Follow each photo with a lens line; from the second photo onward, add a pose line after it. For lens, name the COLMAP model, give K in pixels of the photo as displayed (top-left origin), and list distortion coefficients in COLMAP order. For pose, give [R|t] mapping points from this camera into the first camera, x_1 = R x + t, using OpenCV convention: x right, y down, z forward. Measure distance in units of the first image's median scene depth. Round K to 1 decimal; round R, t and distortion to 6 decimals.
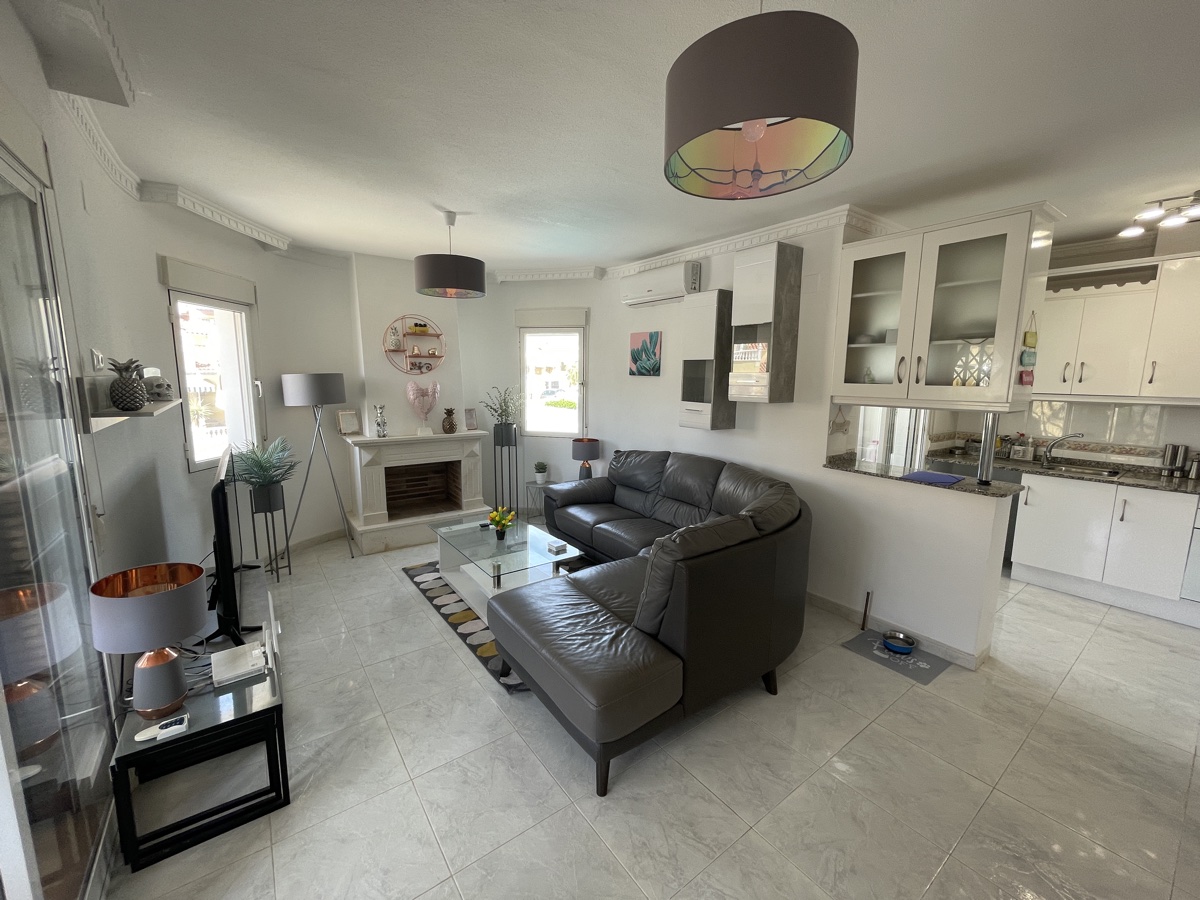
lens RADIAL K [[483.7, 0, 605.2], [0, 483.7, 447.9], [0, 0, 1]] dist [0.000484, -0.000155]
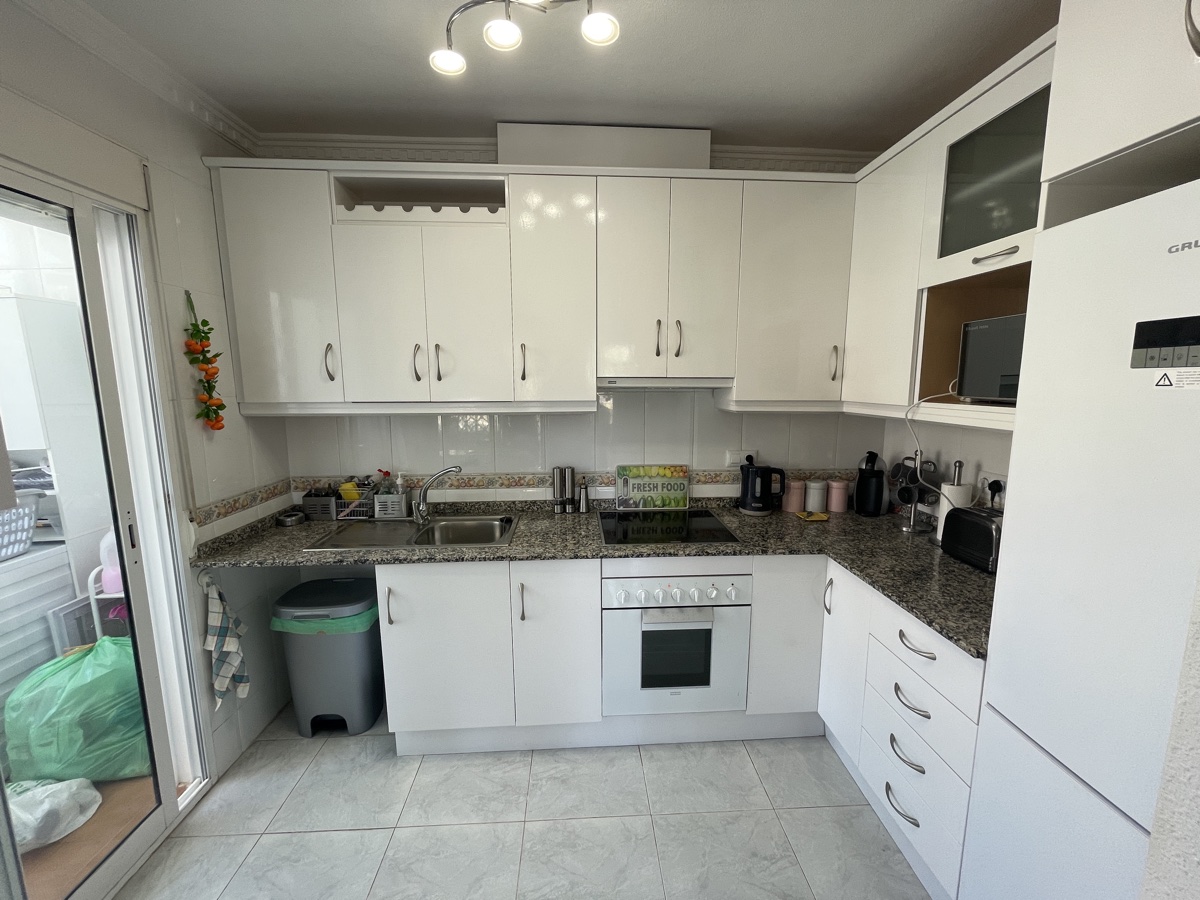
lens RADIAL K [[483.7, 0, 603.1], [0, 483.7, 449.5], [0, 0, 1]] dist [0.000484, -0.000155]
pose [[0.555126, -0.134300, 0.820852, 0.626019], [0.131670, 0.988624, 0.072703, -0.073027], [-0.821278, 0.067722, 0.566494, 0.539916]]
